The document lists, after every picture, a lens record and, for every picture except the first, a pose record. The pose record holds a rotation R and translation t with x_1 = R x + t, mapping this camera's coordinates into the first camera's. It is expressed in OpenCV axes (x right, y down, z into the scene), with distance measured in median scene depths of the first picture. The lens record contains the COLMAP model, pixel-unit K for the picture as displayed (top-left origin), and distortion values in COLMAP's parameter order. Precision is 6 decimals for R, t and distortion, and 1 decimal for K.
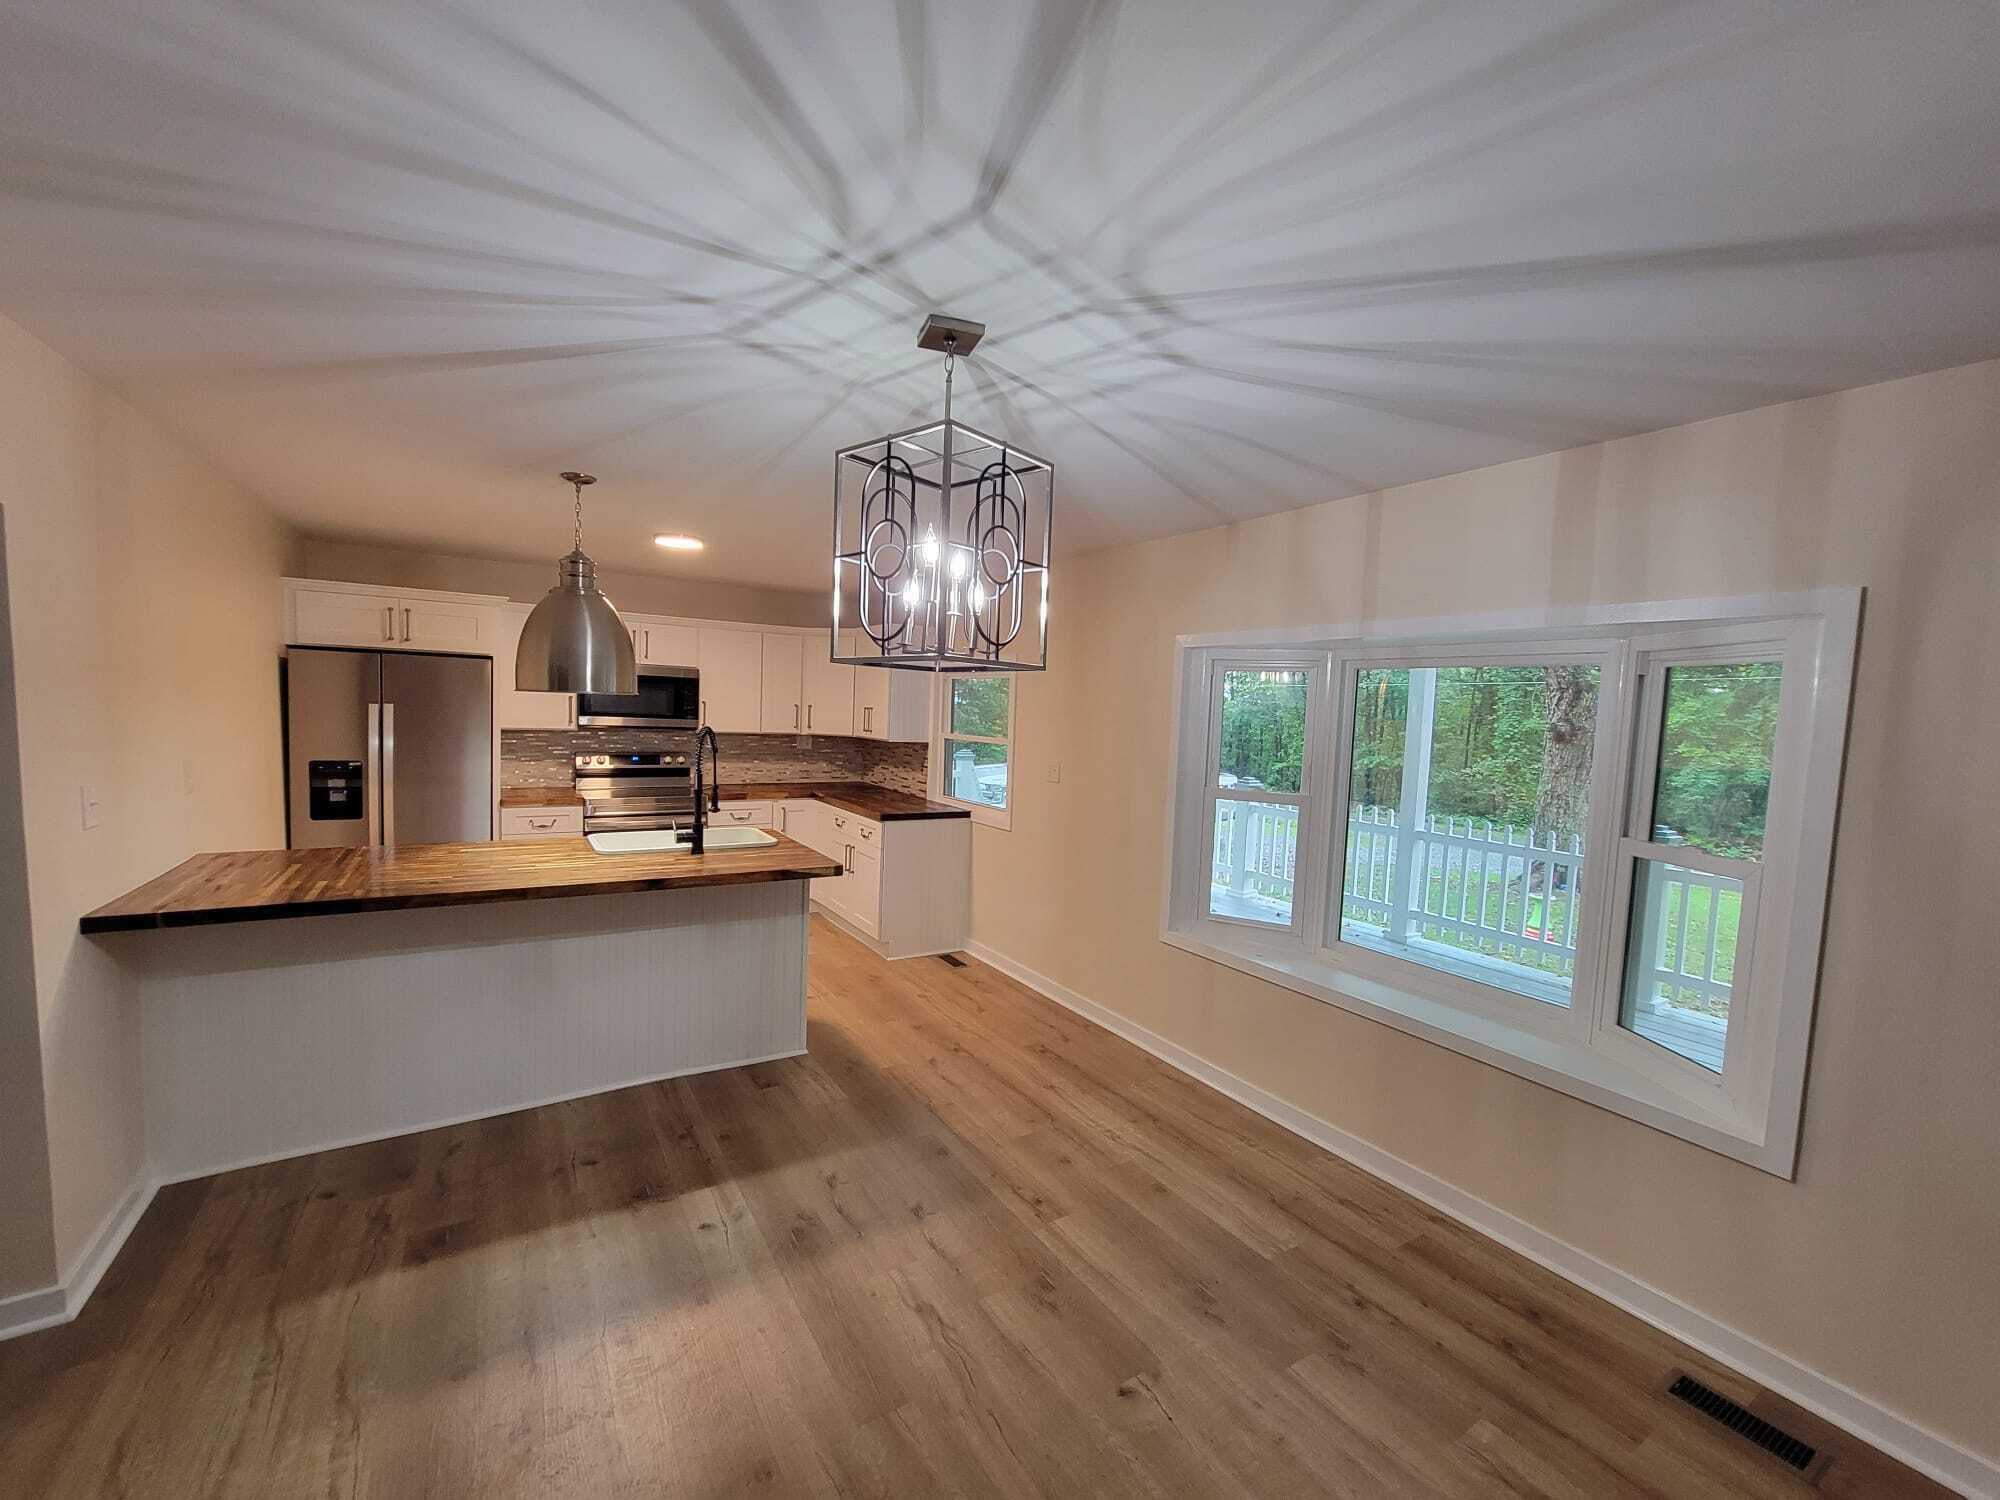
lens RADIAL K [[809.6, 0, 996.1], [0, 809.6, 766.6], [0, 0, 1]] dist [-0.001909, -0.000062]
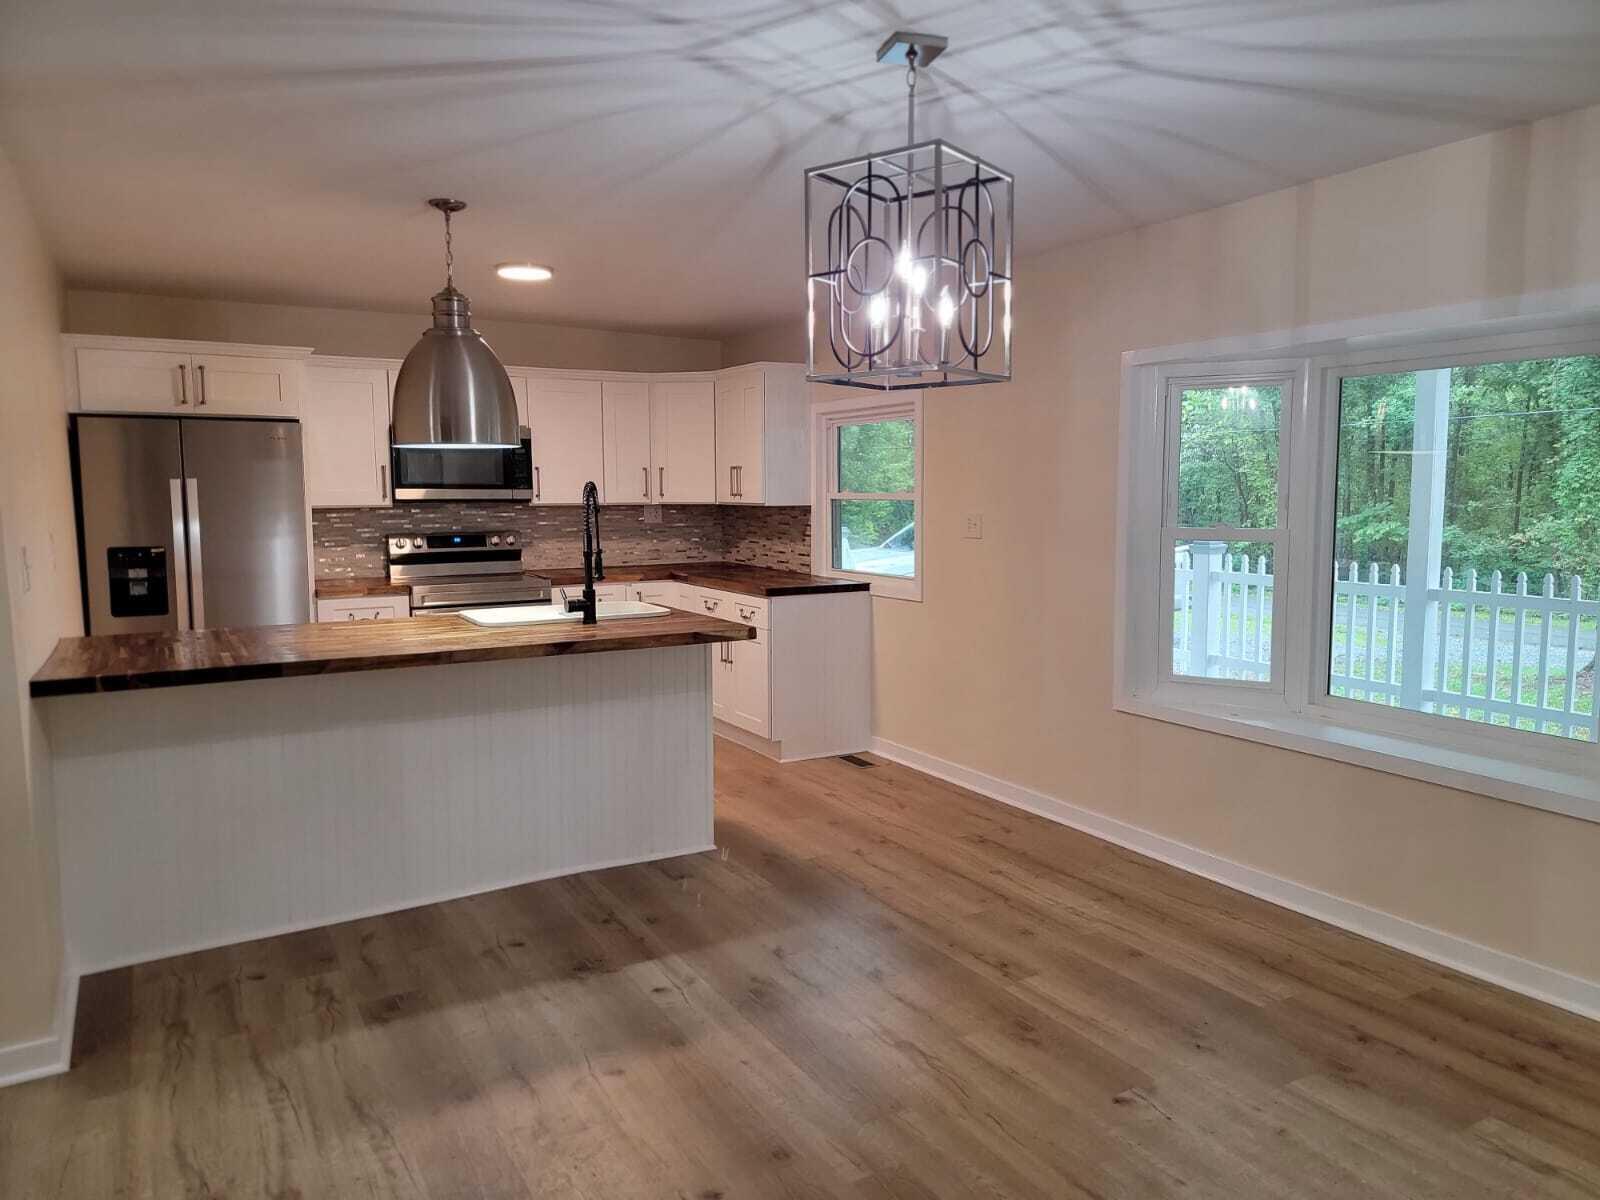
lens RADIAL K [[1116.0, 0, 805.3], [0, 1116.0, 592.6], [0, 0, 1]] dist [0.076962, -0.062749]
pose [[0.998532, -0.041008, -0.035386, -0.094588], [0.041776, 0.998901, 0.021240, 0.062003], [0.034476, -0.022687, 0.999148, -0.245976]]
